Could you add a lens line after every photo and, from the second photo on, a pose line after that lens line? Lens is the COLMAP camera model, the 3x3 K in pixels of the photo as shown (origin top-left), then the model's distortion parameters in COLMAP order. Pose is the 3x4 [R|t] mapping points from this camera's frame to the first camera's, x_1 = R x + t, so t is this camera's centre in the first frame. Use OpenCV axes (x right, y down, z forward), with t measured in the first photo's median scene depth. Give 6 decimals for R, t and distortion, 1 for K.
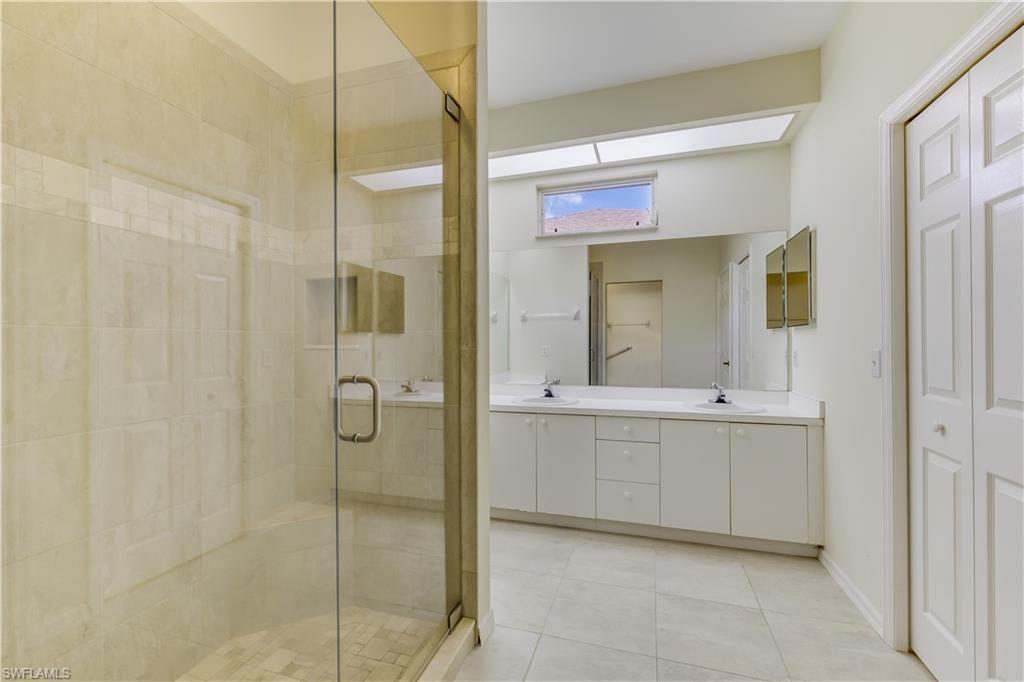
lens RADIAL K [[422.1, 0, 517.2], [0, 422.1, 341.4], [0, 0, 1]] dist [0.003793, 0.000328]
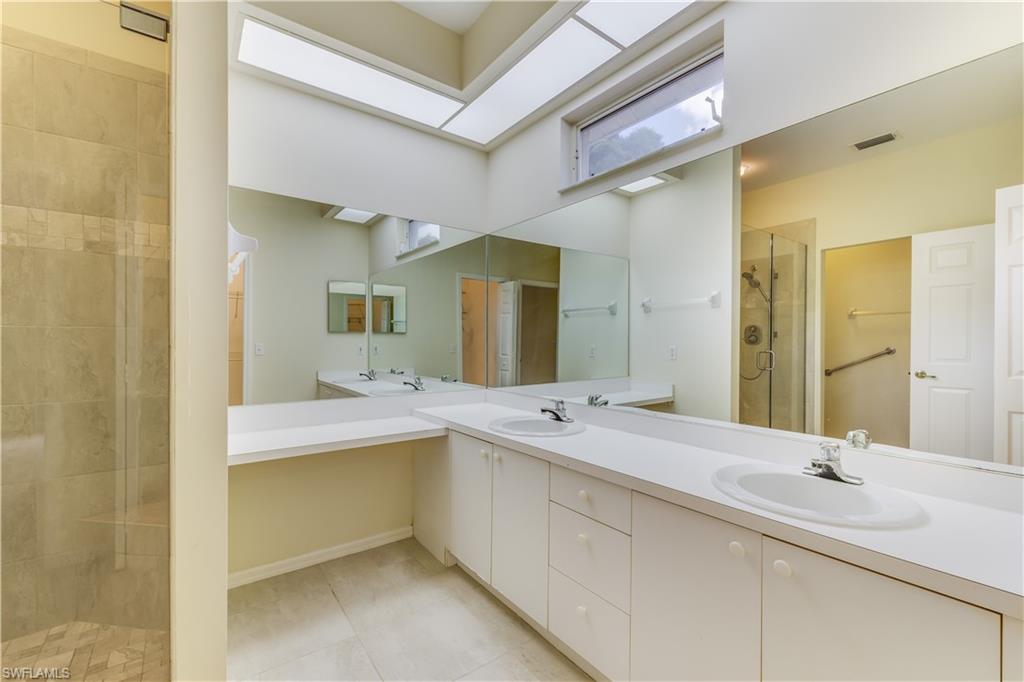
lens RADIAL K [[422.1, 0, 510.6], [0, 422.1, 342.1], [0, 0, 1]] dist [0.003793, 0.000328]
pose [[0.812564, 0.003813, -0.582859, 0.521552], [-0.000530, 0.999983, 0.005803, 0.003705], [0.582871, -0.004407, 0.812552, 0.498686]]
